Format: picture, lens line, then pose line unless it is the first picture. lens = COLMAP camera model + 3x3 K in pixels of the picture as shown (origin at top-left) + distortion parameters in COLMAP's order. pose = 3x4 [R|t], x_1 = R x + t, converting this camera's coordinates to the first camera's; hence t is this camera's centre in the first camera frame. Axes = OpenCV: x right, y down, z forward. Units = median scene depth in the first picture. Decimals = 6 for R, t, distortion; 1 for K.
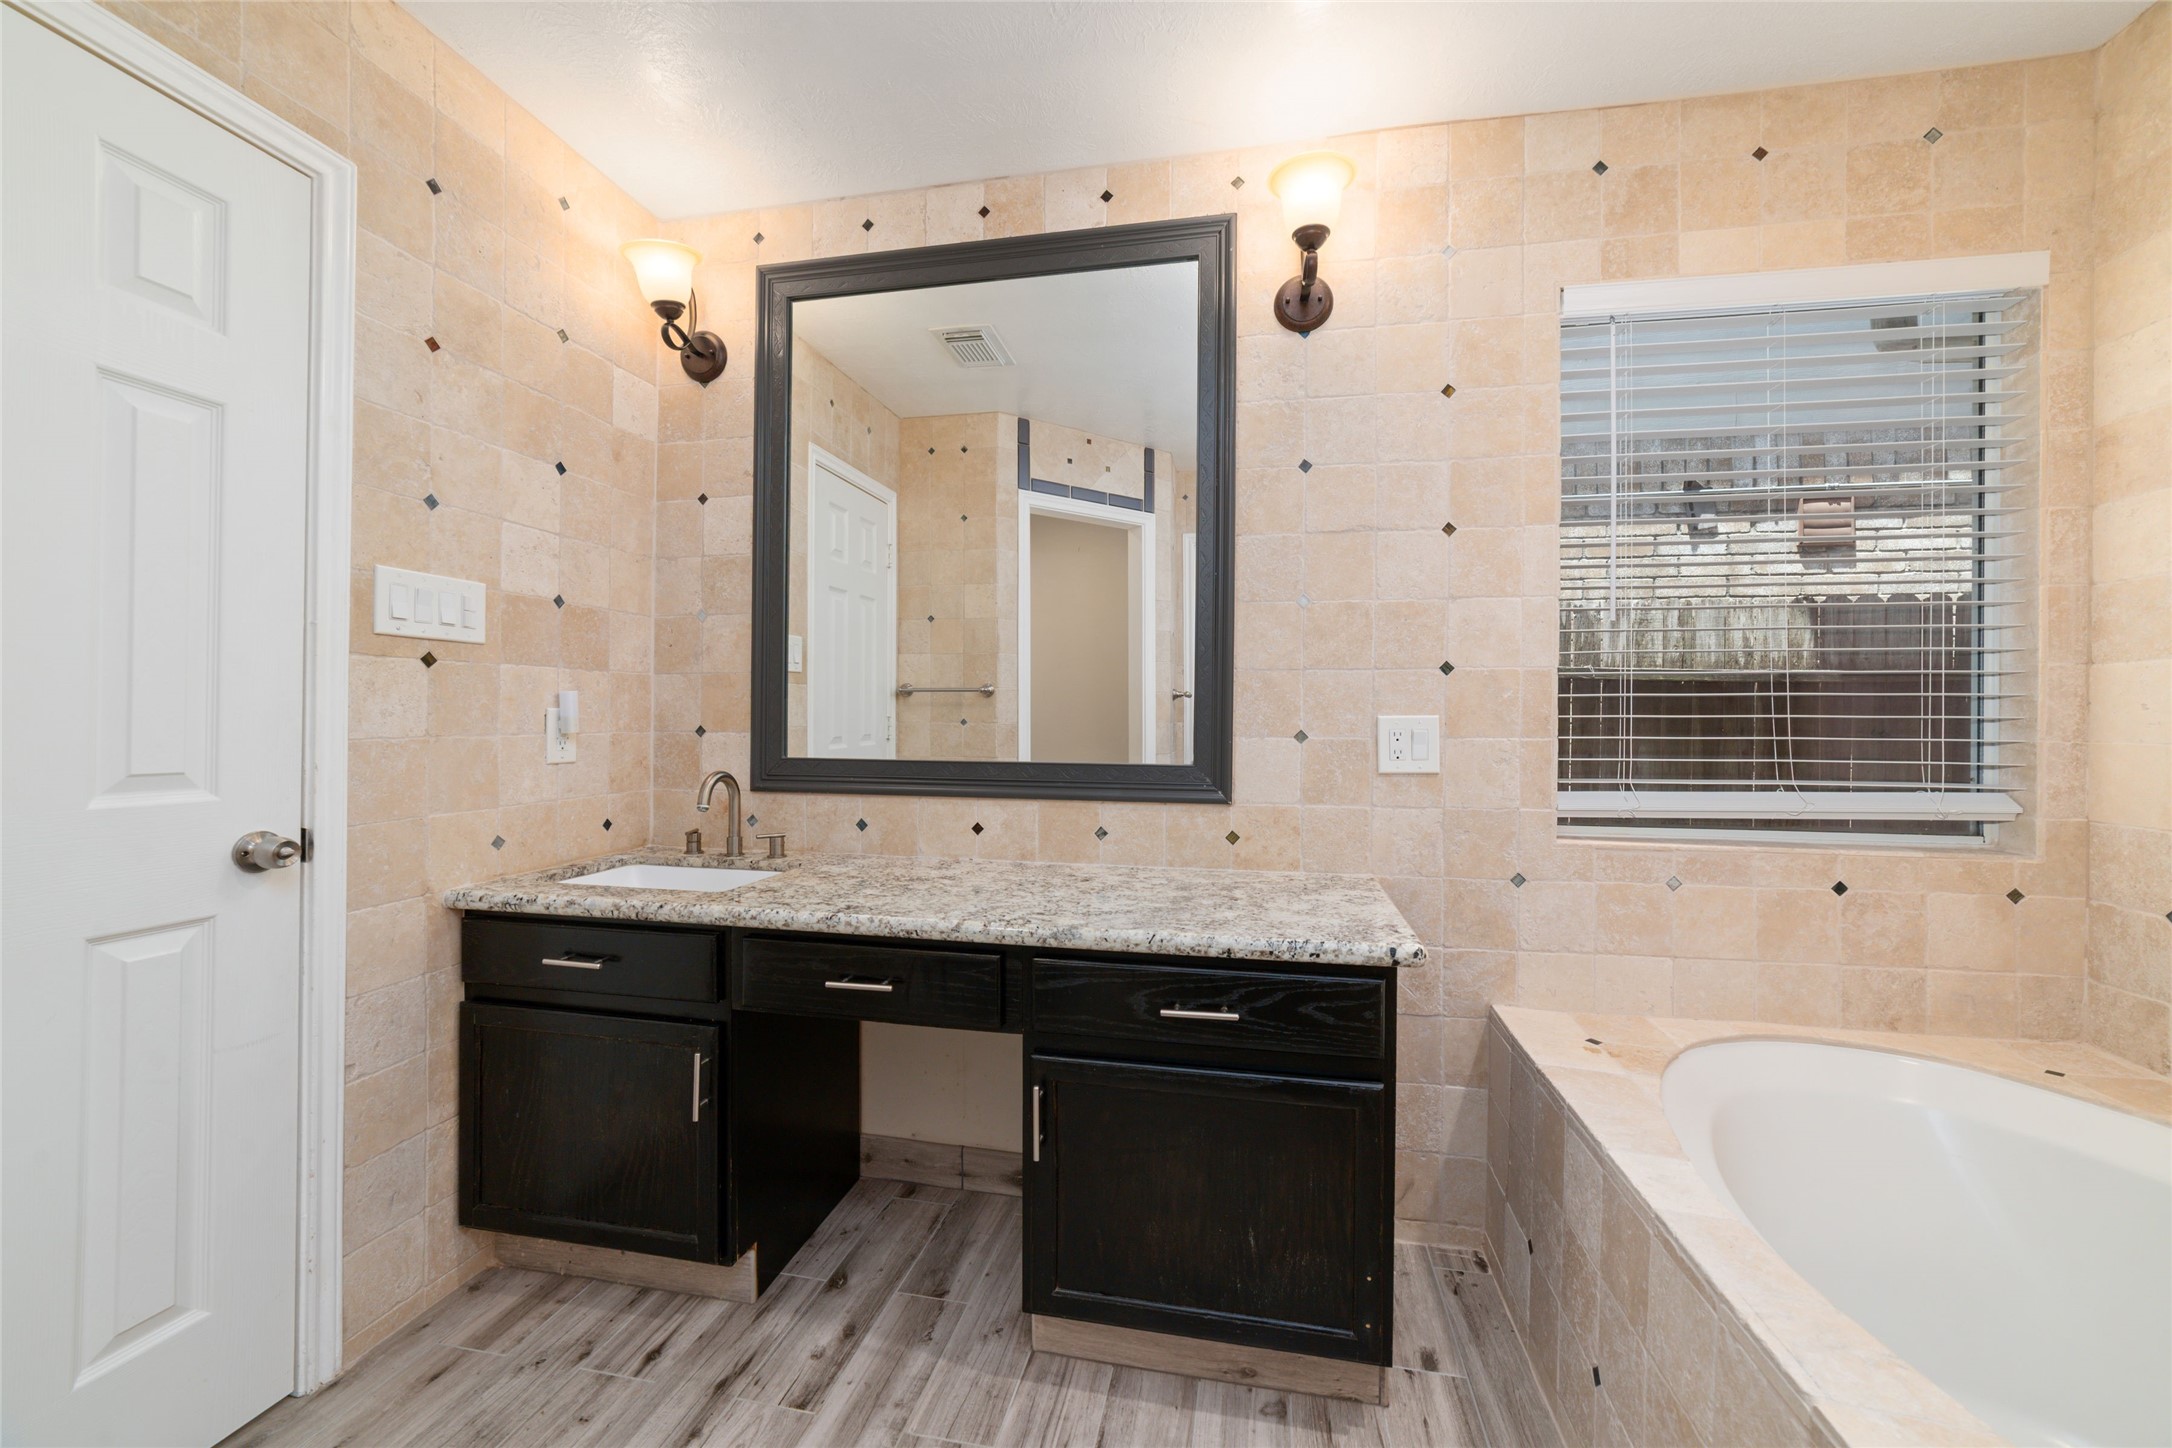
lens RADIAL K [[836.5, 0, 1092.9], [0, 836.5, 716.1], [0, 0, 1]] dist [-0.025424, 0.011239]
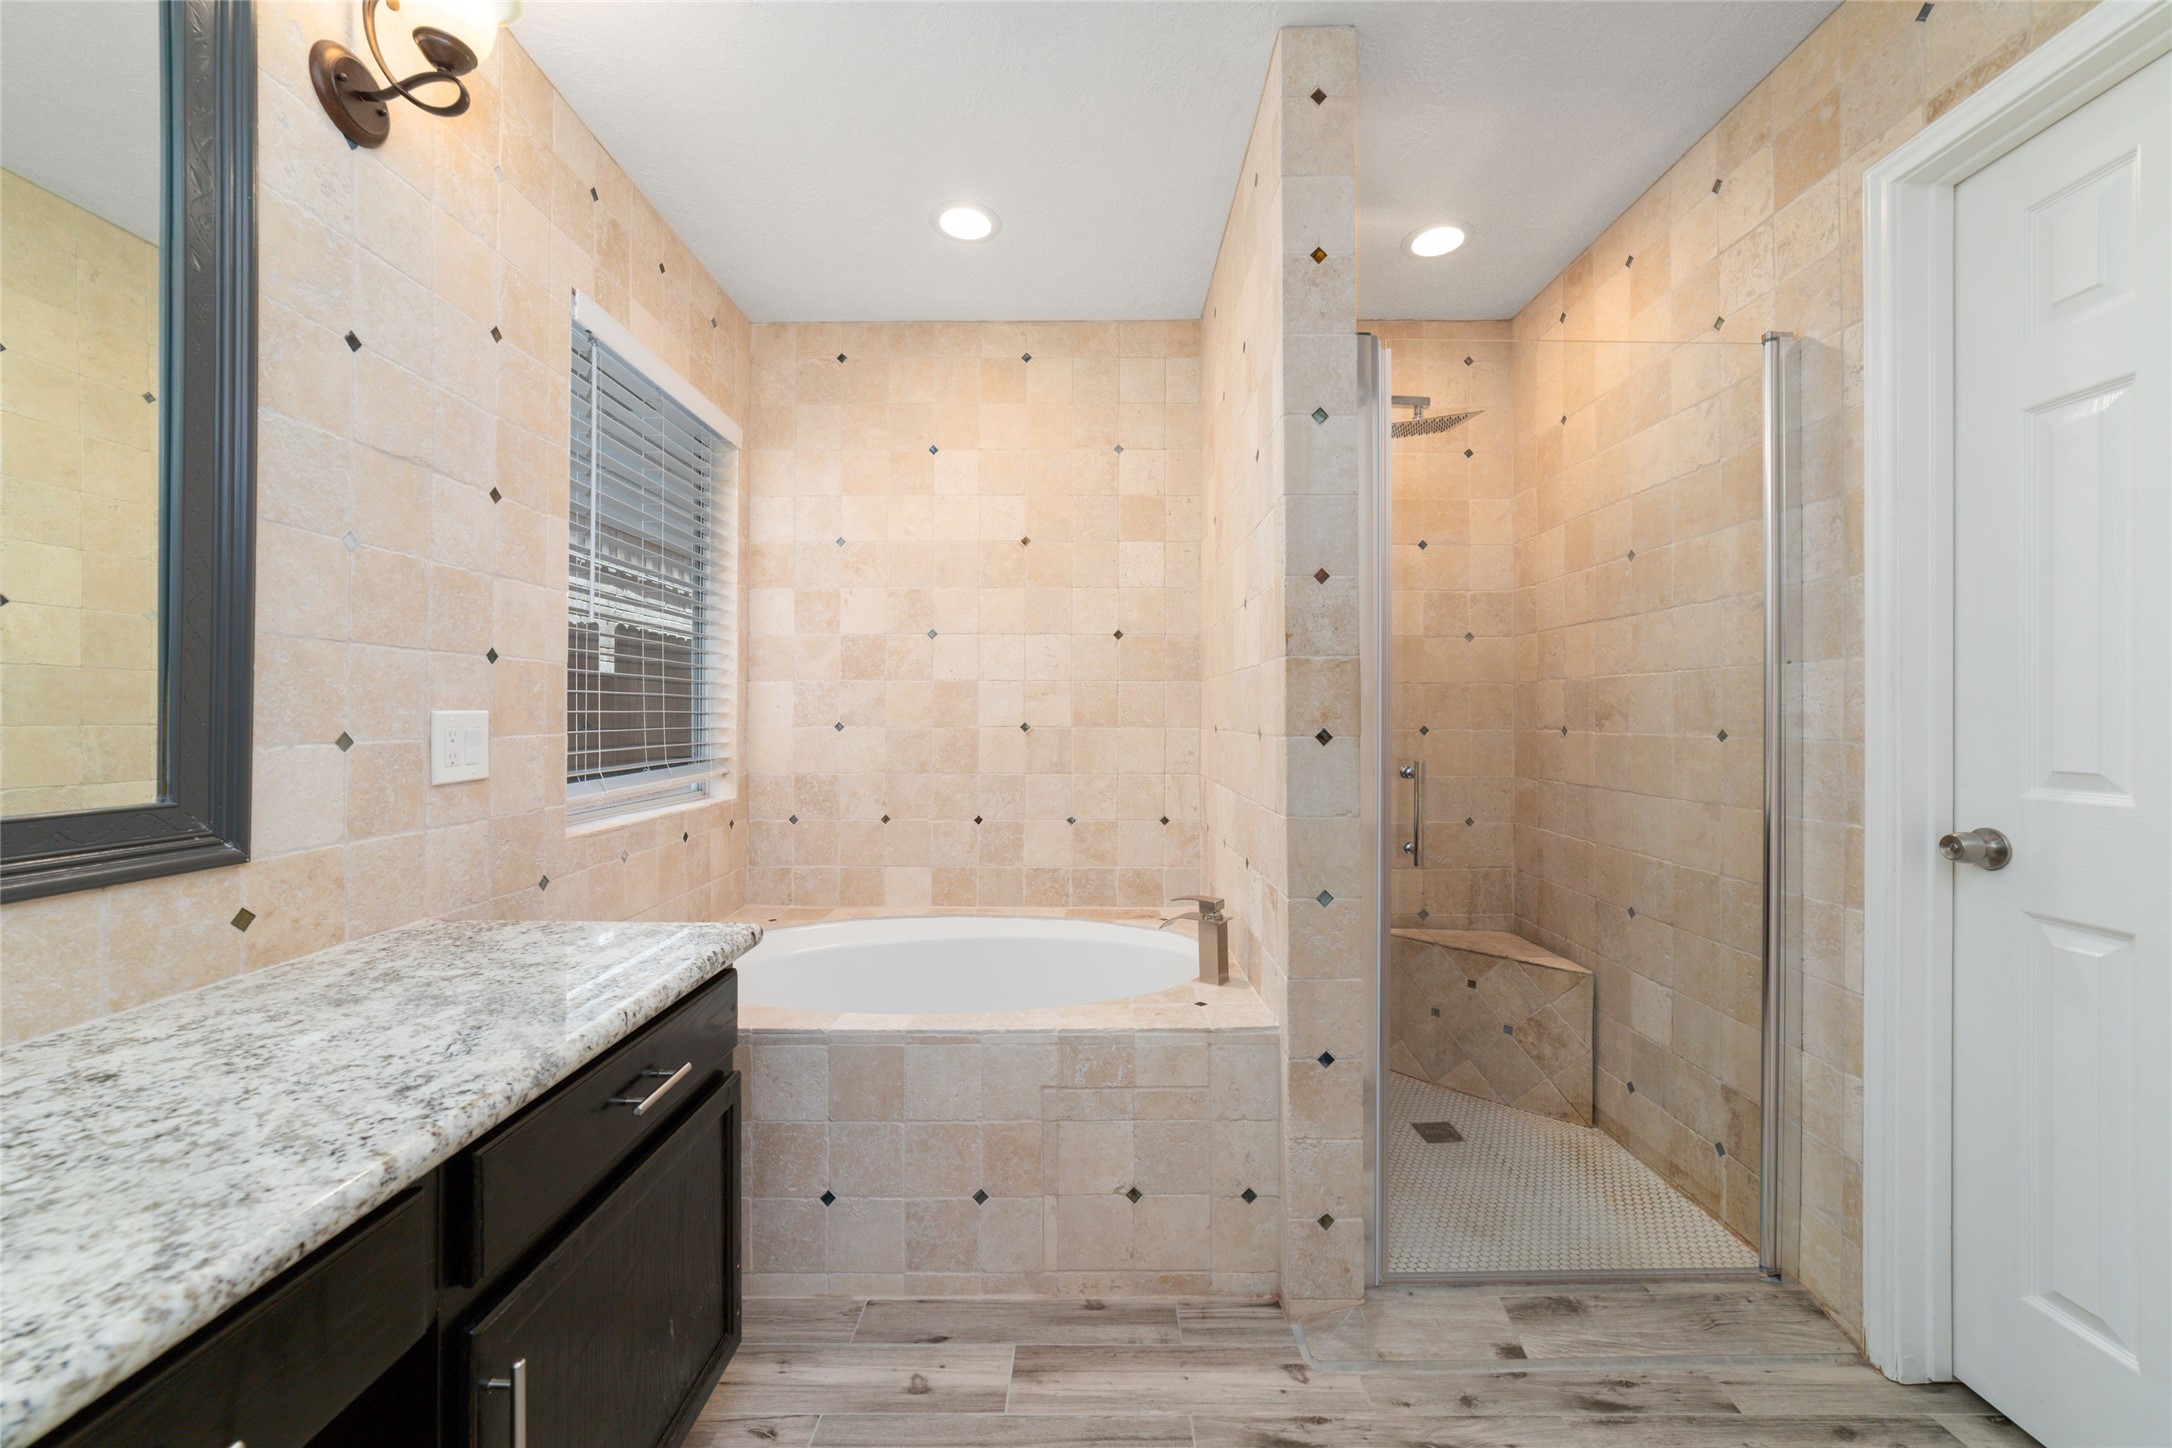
lens RADIAL K [[836.5, 0, 1092.9], [0, 836.5, 716.1], [0, 0, 1]] dist [-0.025424, 0.011239]
pose [[-0.193219, -0.005599, 0.981140, -0.528141], [-0.005724, 0.999973, 0.004579, -0.002515], [-0.981139, -0.004732, -0.193245, 0.547871]]
